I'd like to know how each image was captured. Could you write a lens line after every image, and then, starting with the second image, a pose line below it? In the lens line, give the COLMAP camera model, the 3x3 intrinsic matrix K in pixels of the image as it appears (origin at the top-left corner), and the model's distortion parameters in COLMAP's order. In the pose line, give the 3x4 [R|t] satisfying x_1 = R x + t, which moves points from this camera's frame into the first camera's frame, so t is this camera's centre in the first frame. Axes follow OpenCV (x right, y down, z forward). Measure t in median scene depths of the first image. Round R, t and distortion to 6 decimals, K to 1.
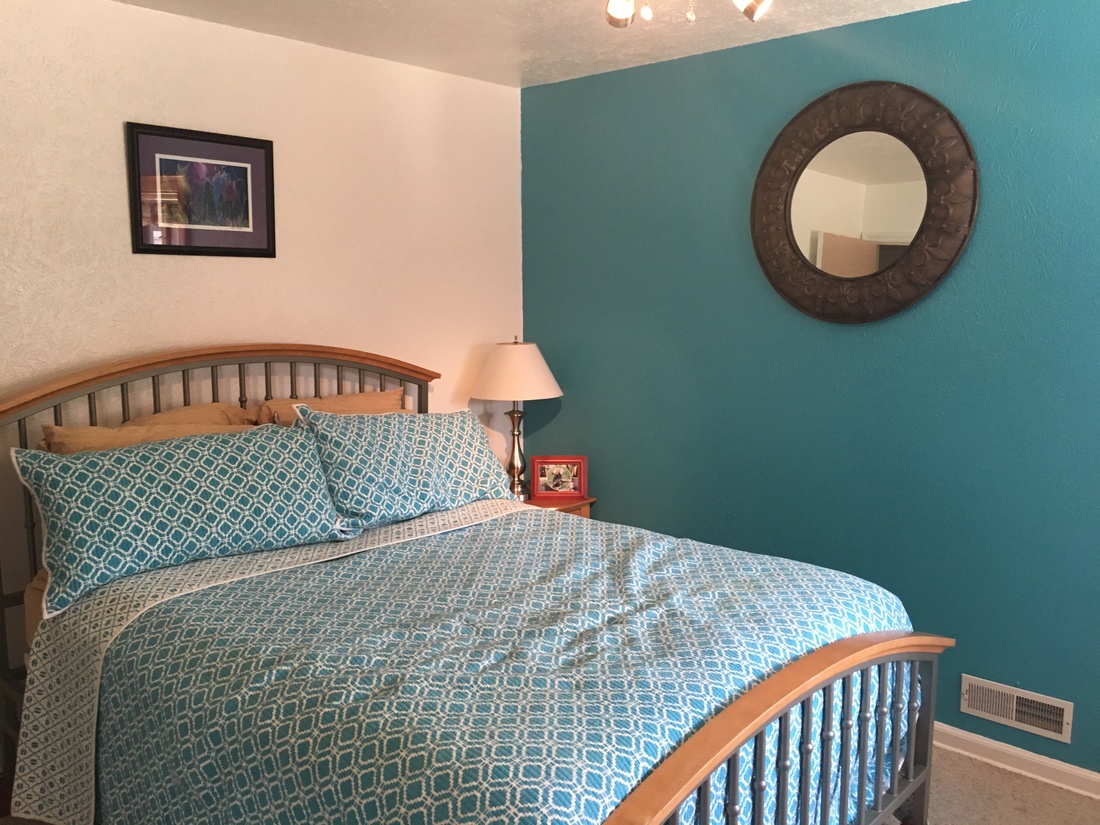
lens RADIAL K [[937.8, 0, 549.1], [0, 937.8, 416.9], [0, 0, 1]] dist [0.051681, 0.002572]
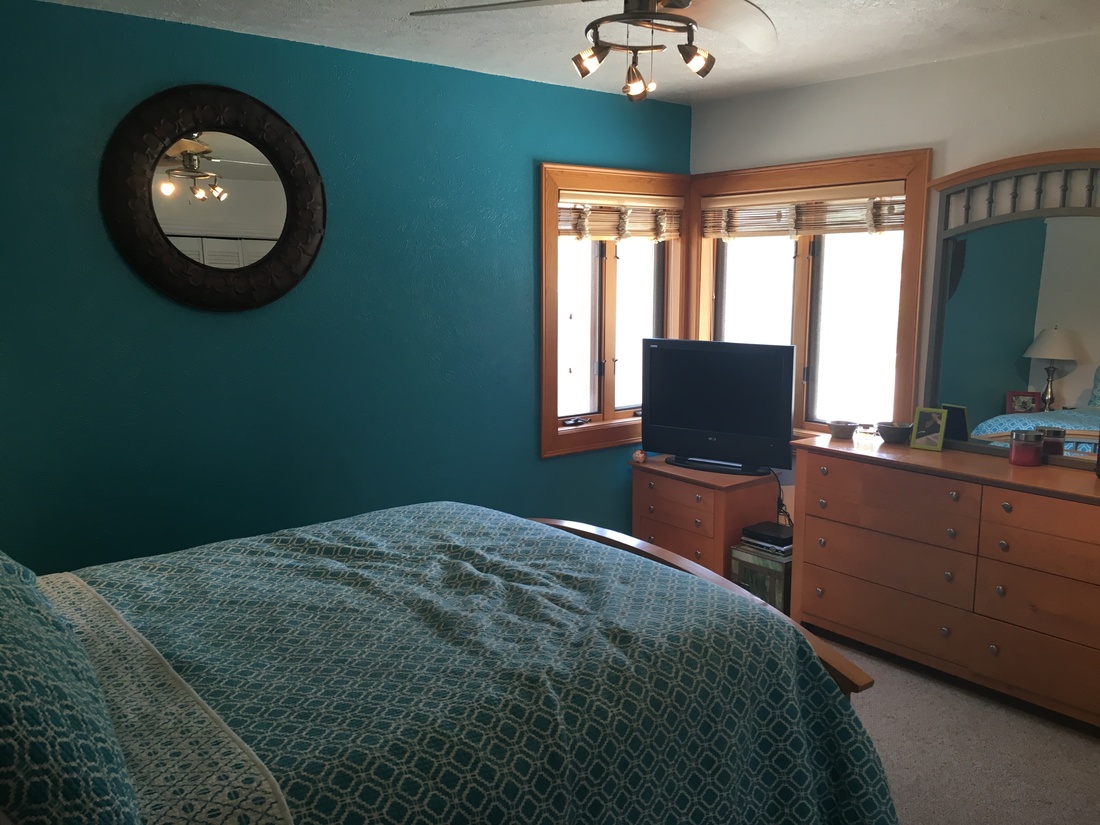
lens RADIAL K [[937.8, 0, 549.8], [0, 937.8, 408.6], [0, 0, 1]] dist [0.051681, 0.002572]
pose [[0.151943, -0.148766, 0.977130, -0.843500], [0.143209, 0.981489, 0.127160, -0.092065], [-0.977959, 0.120613, 0.170435, 0.581948]]
